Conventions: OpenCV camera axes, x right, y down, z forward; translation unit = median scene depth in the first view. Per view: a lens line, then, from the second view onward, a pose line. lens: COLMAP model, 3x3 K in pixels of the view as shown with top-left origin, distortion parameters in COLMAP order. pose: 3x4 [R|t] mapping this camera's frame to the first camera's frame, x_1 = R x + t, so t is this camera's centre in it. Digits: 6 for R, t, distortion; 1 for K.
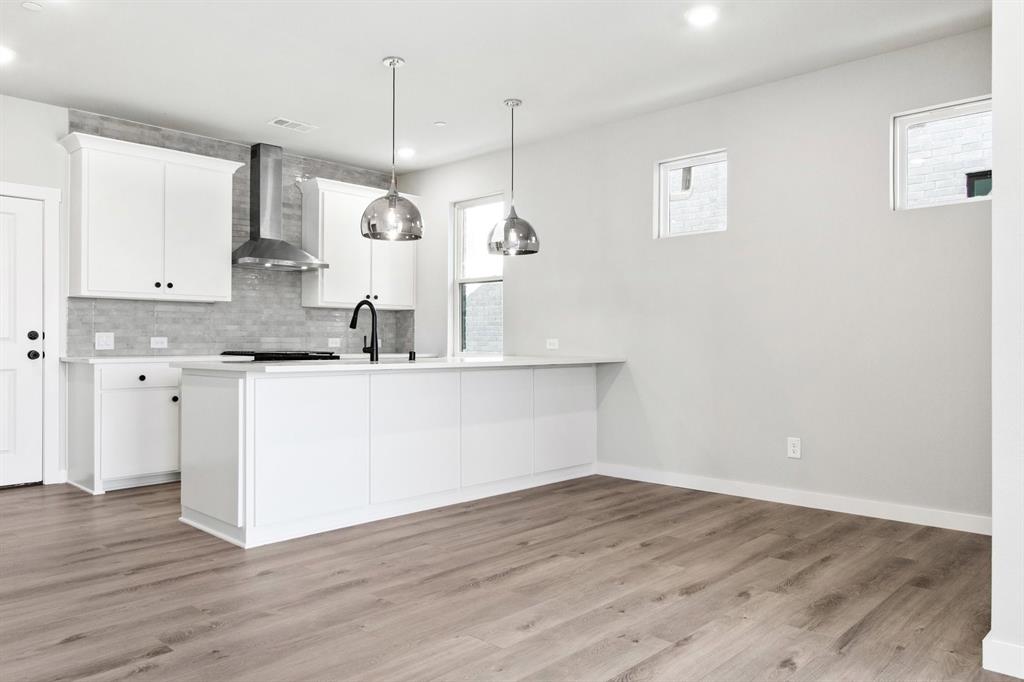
lens RADIAL K [[730.9, 0, 493.6], [0, 730.9, 338.9], [0, 0, 1]] dist [0.001583, 0.001315]
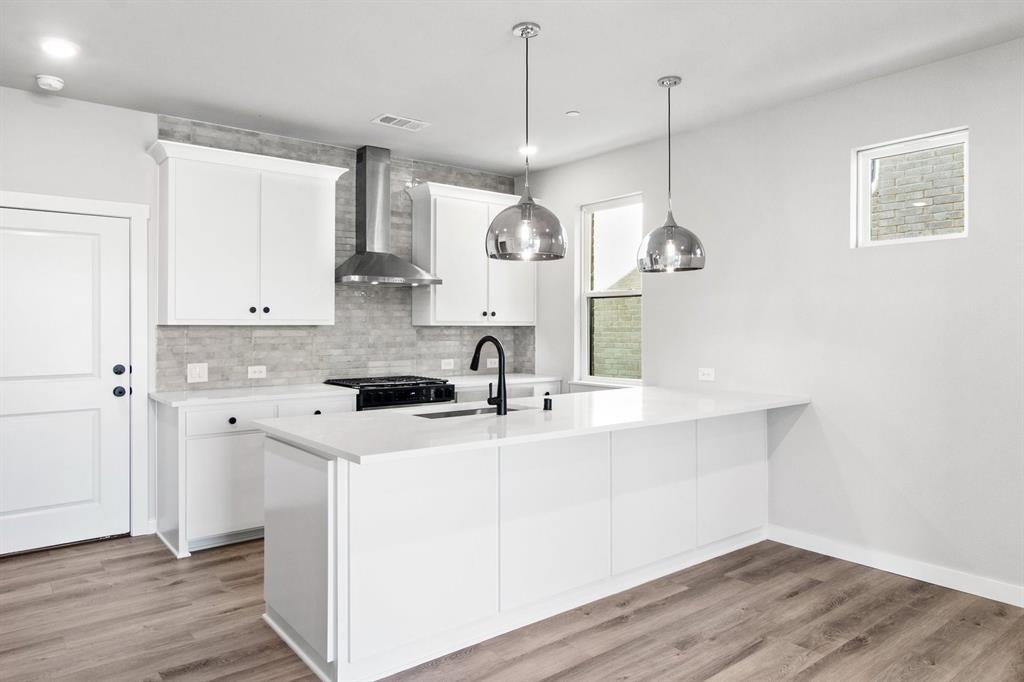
lens RADIAL K [[669.0, 0, 498.0], [0, 669.0, 325.4], [0, 0, 1]] dist [-0.011664, 0.002013]
pose [[0.991386, -0.002733, -0.130944, -0.059612], [0.002903, 0.999995, 0.001102, -0.054230], [0.130940, -0.001472, 0.991389, 0.235833]]
